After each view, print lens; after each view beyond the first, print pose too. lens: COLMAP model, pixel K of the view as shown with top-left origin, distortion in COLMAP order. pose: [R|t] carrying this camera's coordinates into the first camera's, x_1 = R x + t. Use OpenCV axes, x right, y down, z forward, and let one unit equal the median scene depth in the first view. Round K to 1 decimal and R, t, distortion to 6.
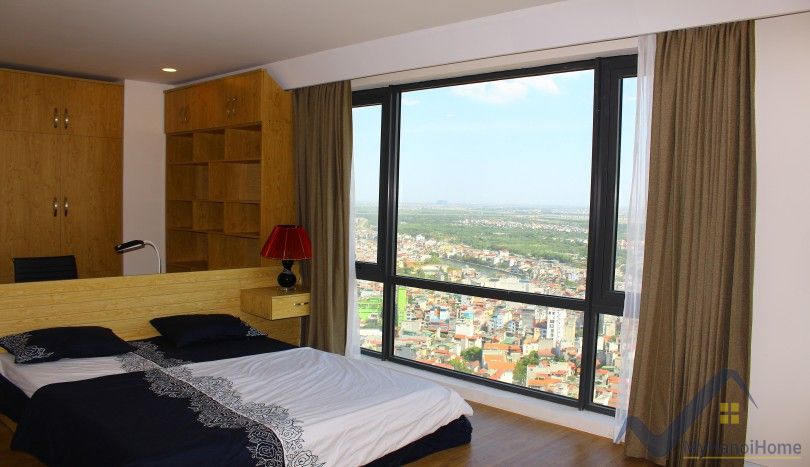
lens RADIAL K [[663.7, 0, 419.5], [0, 663.7, 234.5], [0, 0, 1]] dist [-0.109234, 0.009408]
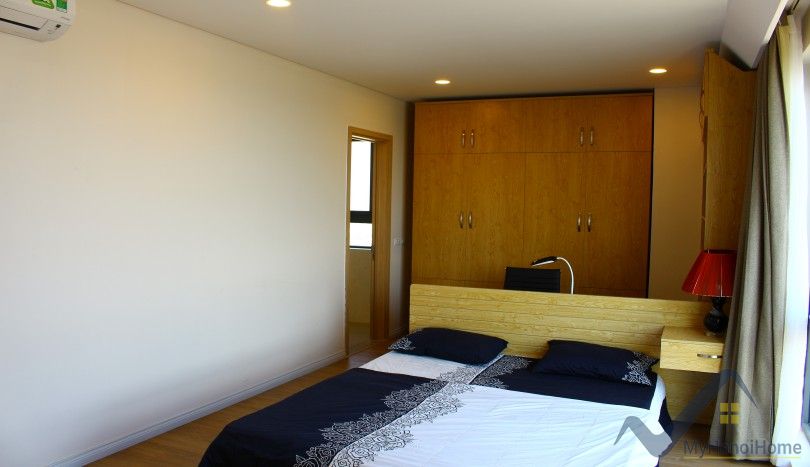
lens RADIAL K [[663.7, 0, 419.5], [0, 663.7, 234.5], [0, 0, 1]] dist [-0.109234, 0.009408]
pose [[0.344018, 0.024163, -0.938652, 0.373777], [-0.058106, 0.998301, 0.004403, -0.014574], [0.937163, 0.053027, 0.344837, 0.427606]]
